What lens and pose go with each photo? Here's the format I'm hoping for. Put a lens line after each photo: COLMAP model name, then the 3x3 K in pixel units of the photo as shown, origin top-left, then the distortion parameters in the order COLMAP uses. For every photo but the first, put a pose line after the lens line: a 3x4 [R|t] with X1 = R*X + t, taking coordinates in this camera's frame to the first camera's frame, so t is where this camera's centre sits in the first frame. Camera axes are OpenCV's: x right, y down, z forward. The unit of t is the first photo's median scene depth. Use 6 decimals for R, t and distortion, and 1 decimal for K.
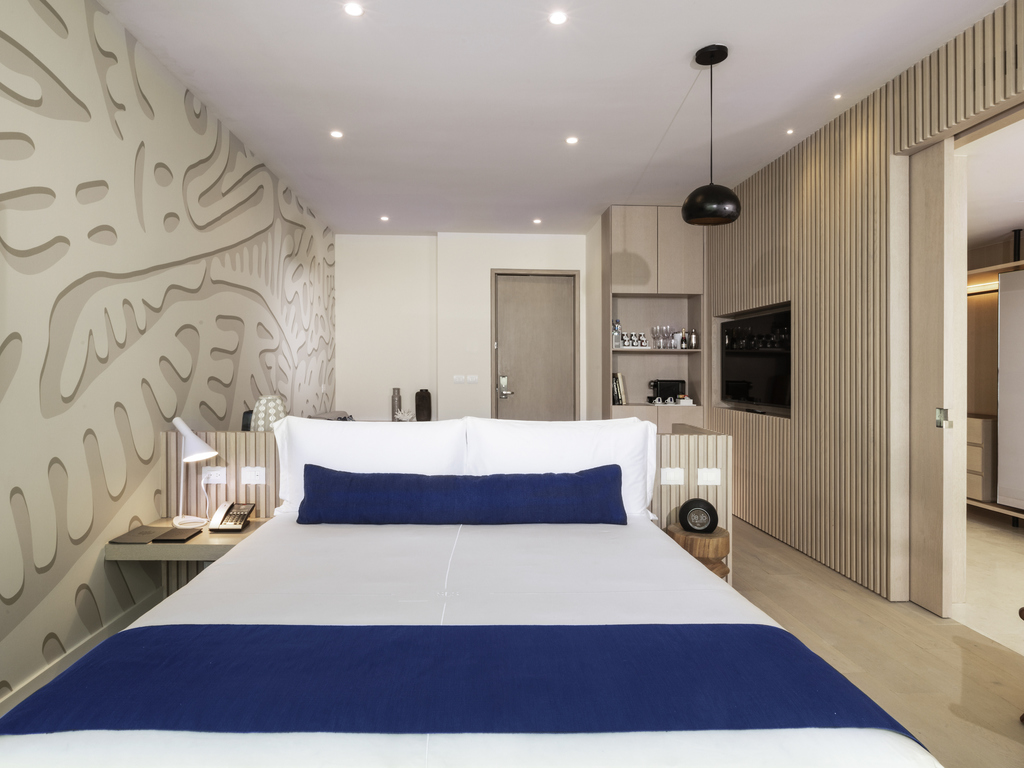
lens RADIAL K [[603.9, 0, 510.5], [0, 603.9, 372.8], [0, 0, 1]] dist [0.022709, -0.002631]
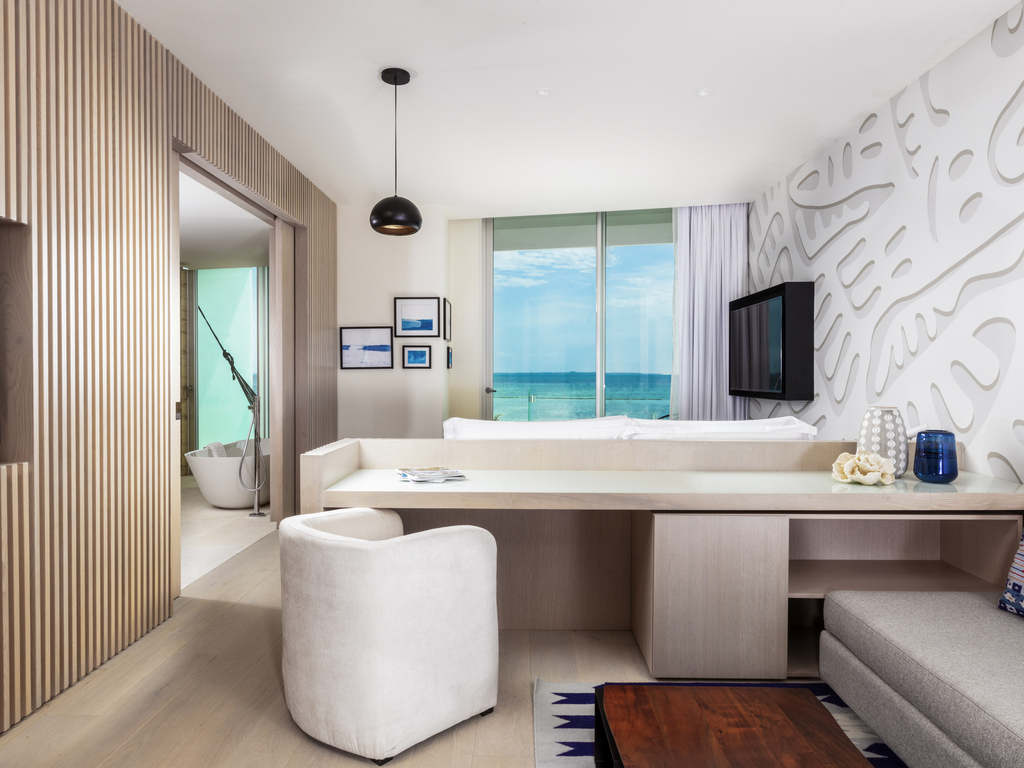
lens RADIAL K [[632.2, 0, 512.4], [0, 632.2, 379.2], [0, 0, 1]] dist [-0.001654, -0.000344]
pose [[-0.996494, -0.004657, 0.083534, 0.029661], [-0.003258, 0.999852, 0.016873, -0.013569], [-0.083600, 0.016542, -0.996362, 2.168653]]
